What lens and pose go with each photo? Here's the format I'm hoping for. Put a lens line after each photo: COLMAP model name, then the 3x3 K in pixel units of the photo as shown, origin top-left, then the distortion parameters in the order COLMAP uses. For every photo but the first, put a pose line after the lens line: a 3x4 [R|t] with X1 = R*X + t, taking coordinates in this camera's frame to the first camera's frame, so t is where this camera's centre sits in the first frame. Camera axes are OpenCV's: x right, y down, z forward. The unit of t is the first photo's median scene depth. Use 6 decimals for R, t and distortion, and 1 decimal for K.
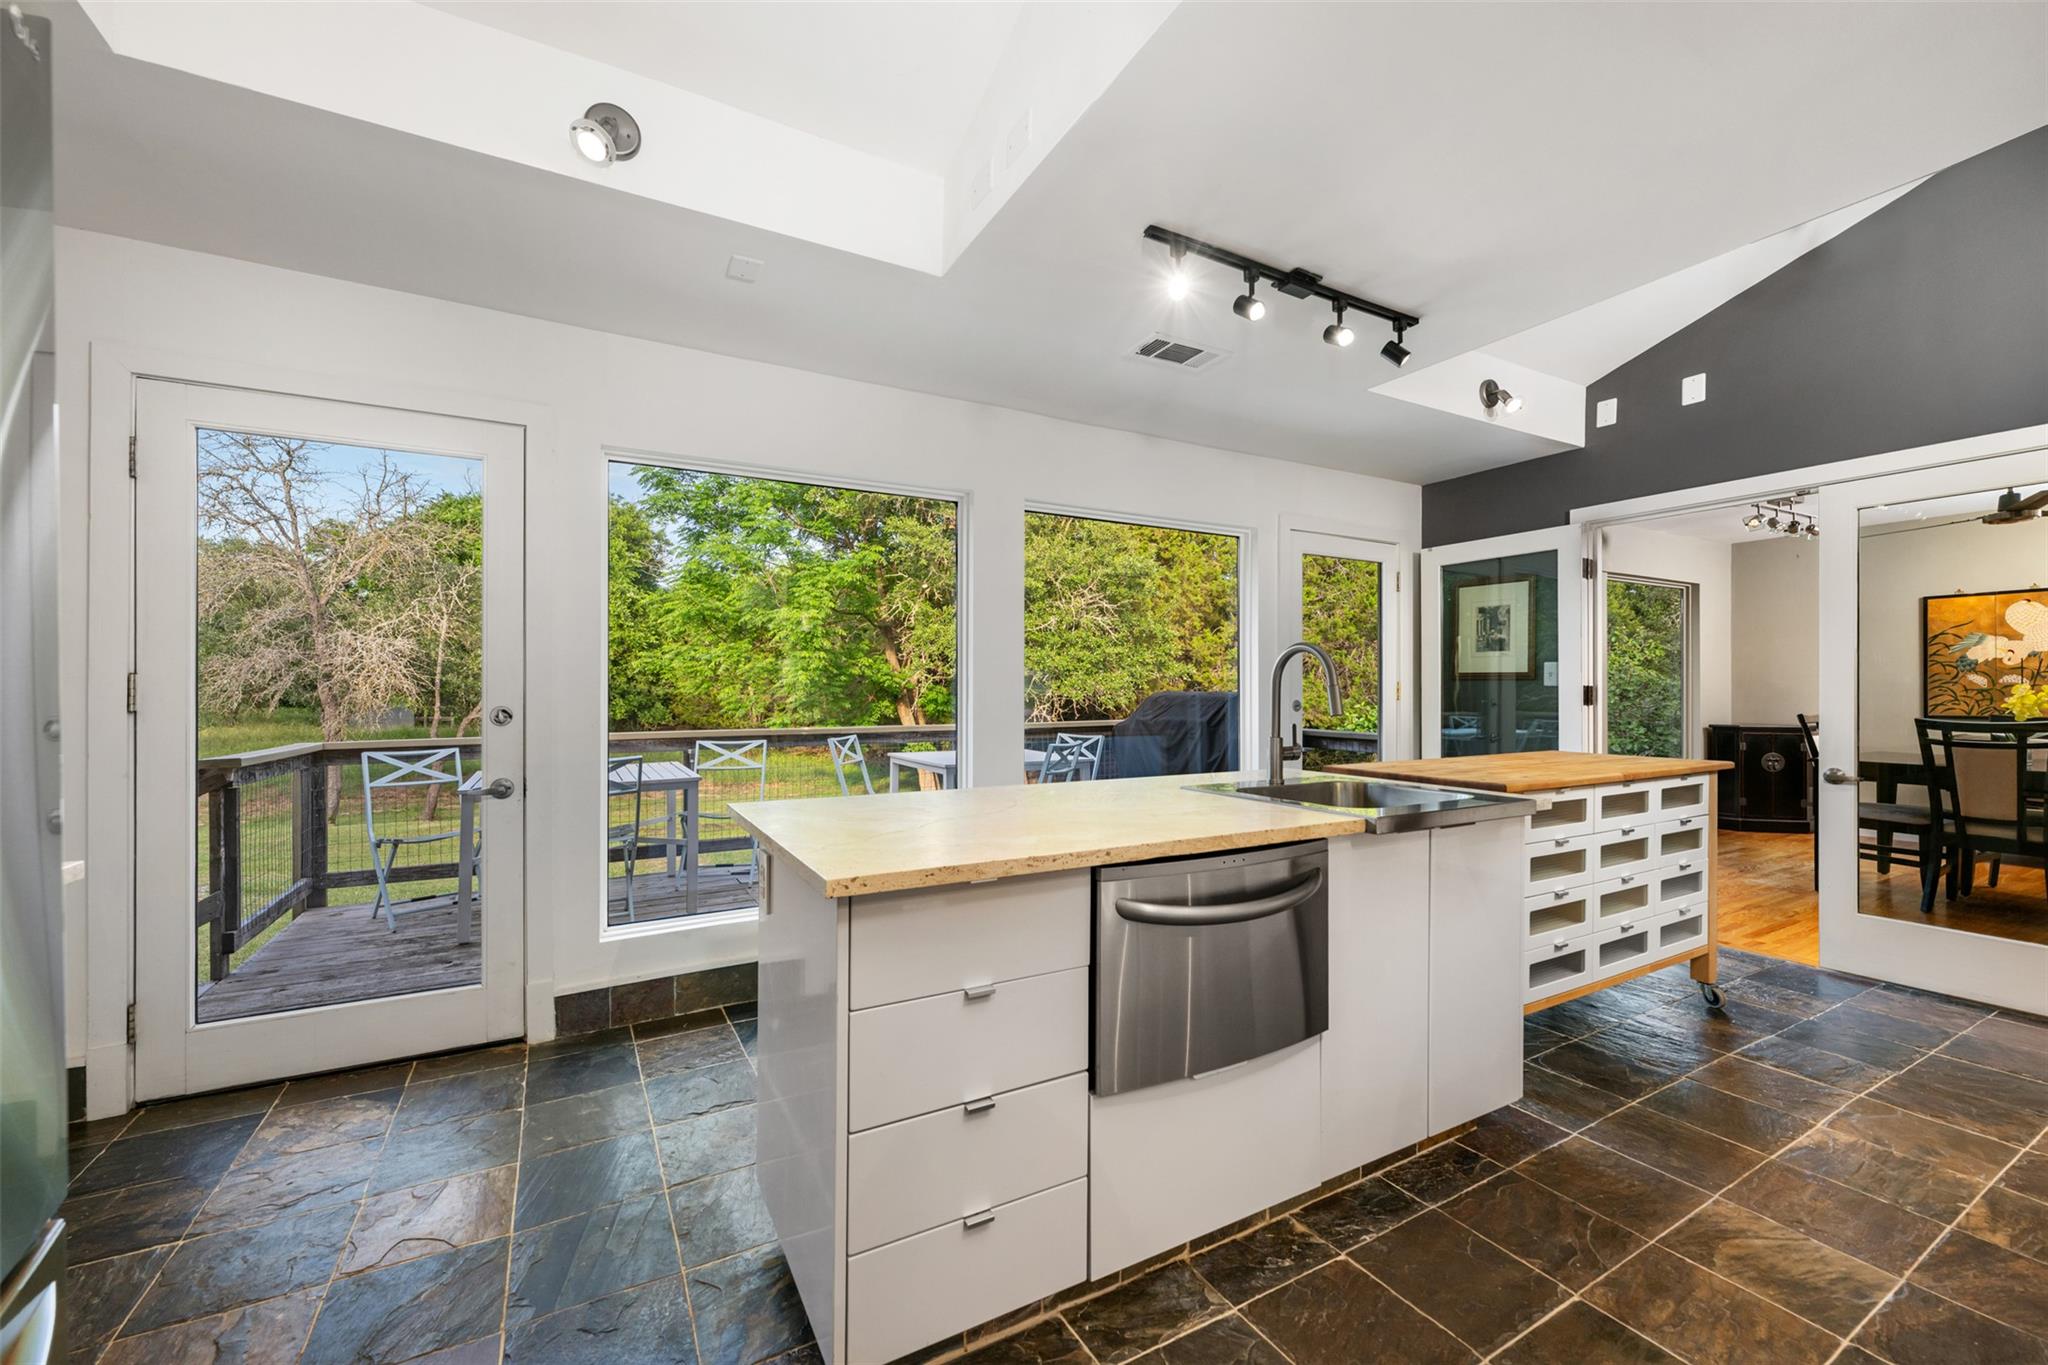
lens RADIAL K [[814.8, 0, 1025.7], [0, 814.8, 688.6], [0, 0, 1]] dist [0.000455, 0.000141]
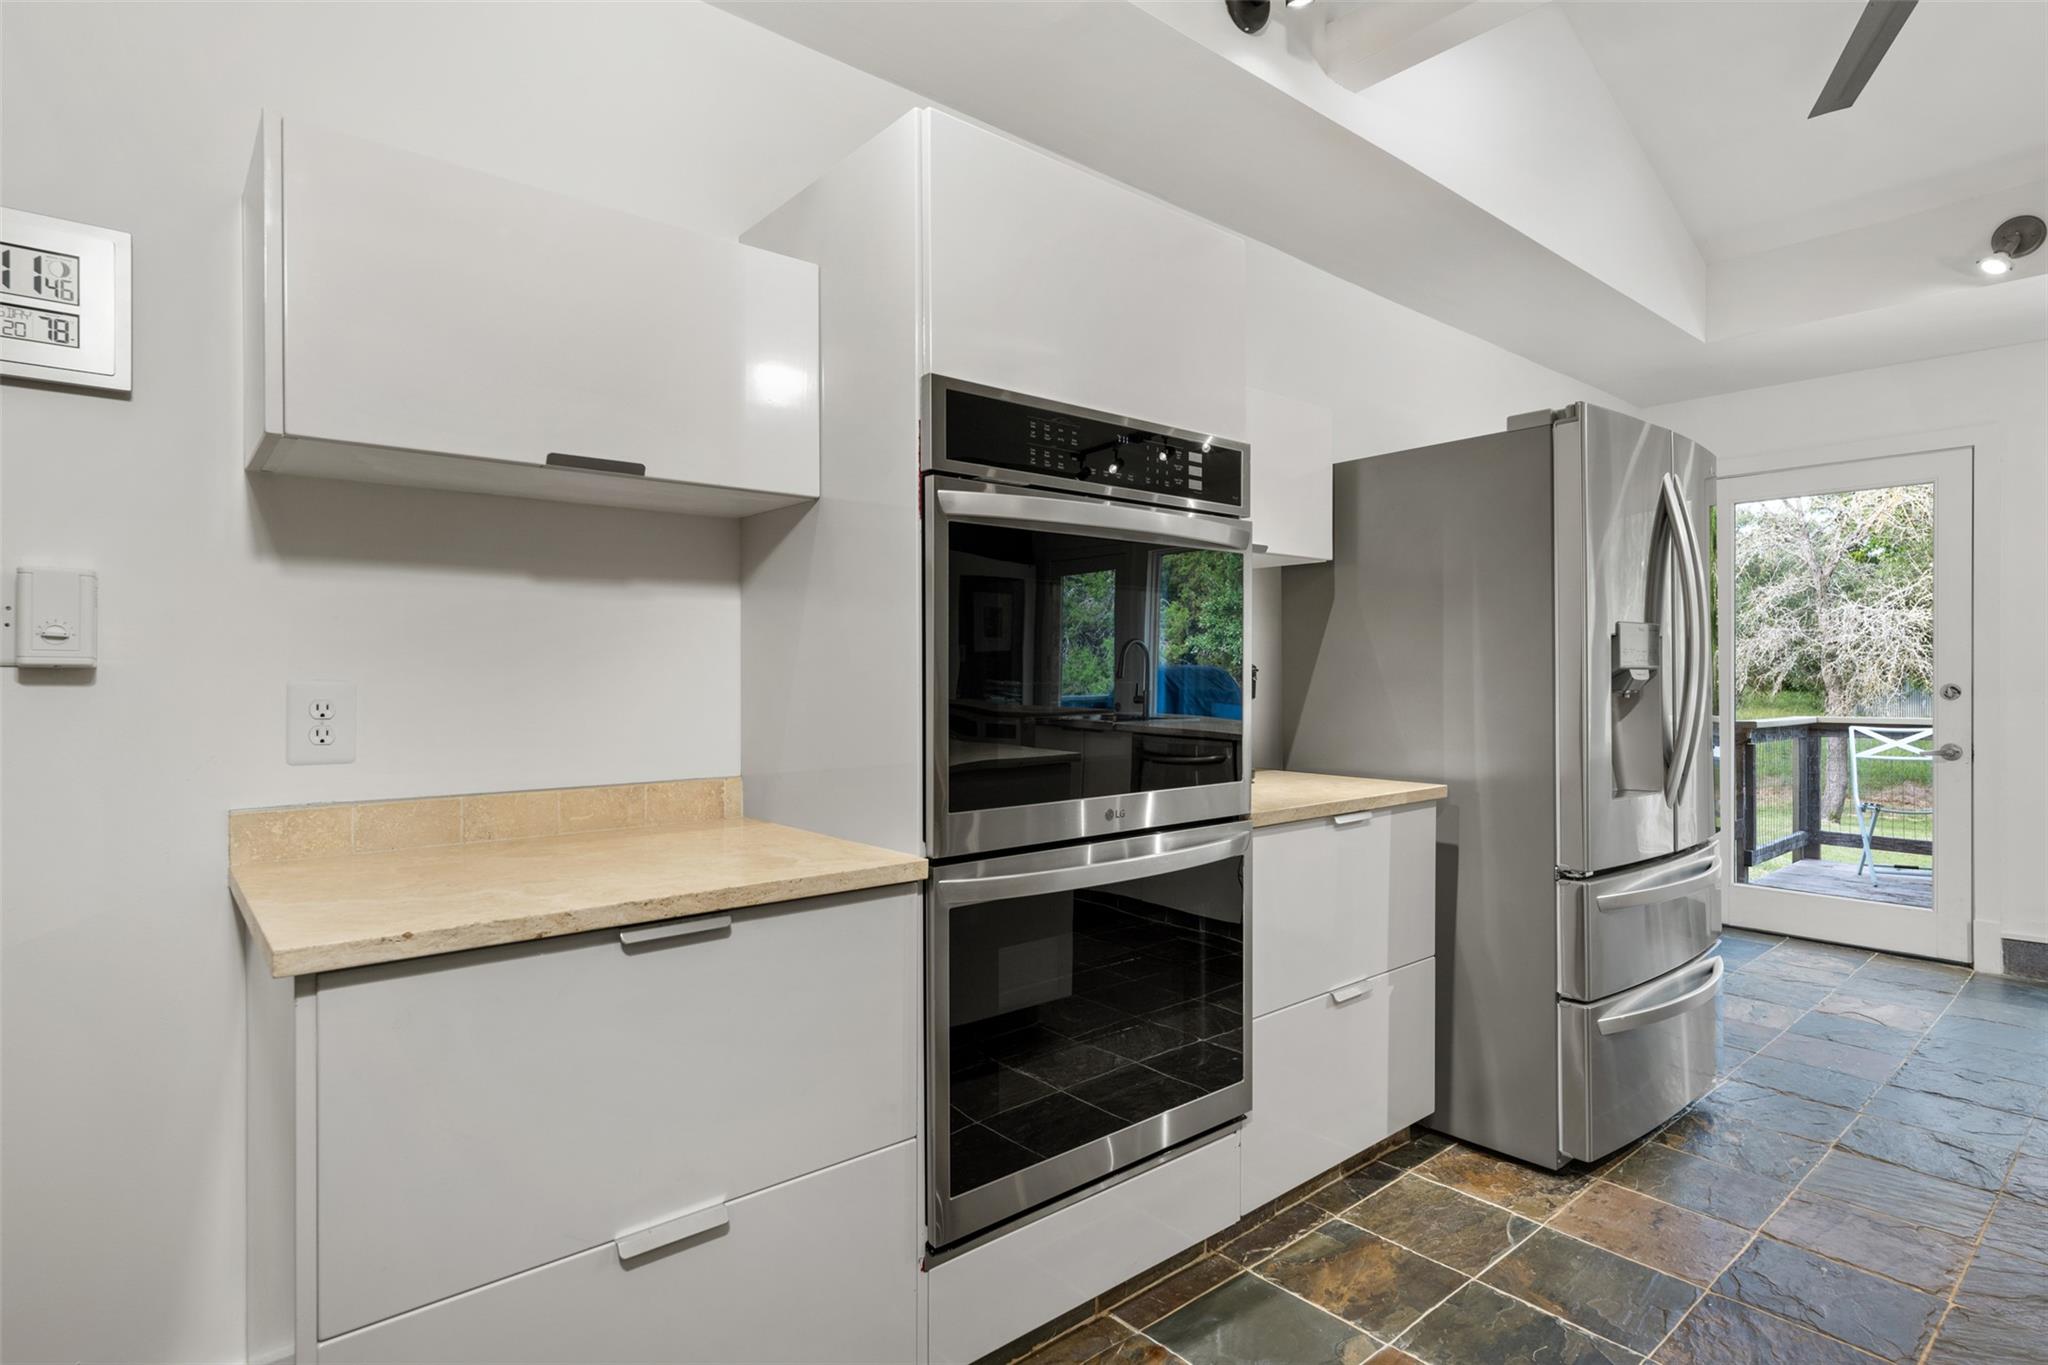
lens RADIAL K [[1046.9, 0, 1028.2], [0, 1046.9, 677.4], [0, 0, 1]] dist [-0.000731, 0.000846]
pose [[0.203956, 0.005469, -0.978965, 0.352394], [0.001361, 0.999982, 0.005870, 0.001024], [0.978979, -0.002530, 0.203945, -0.386700]]
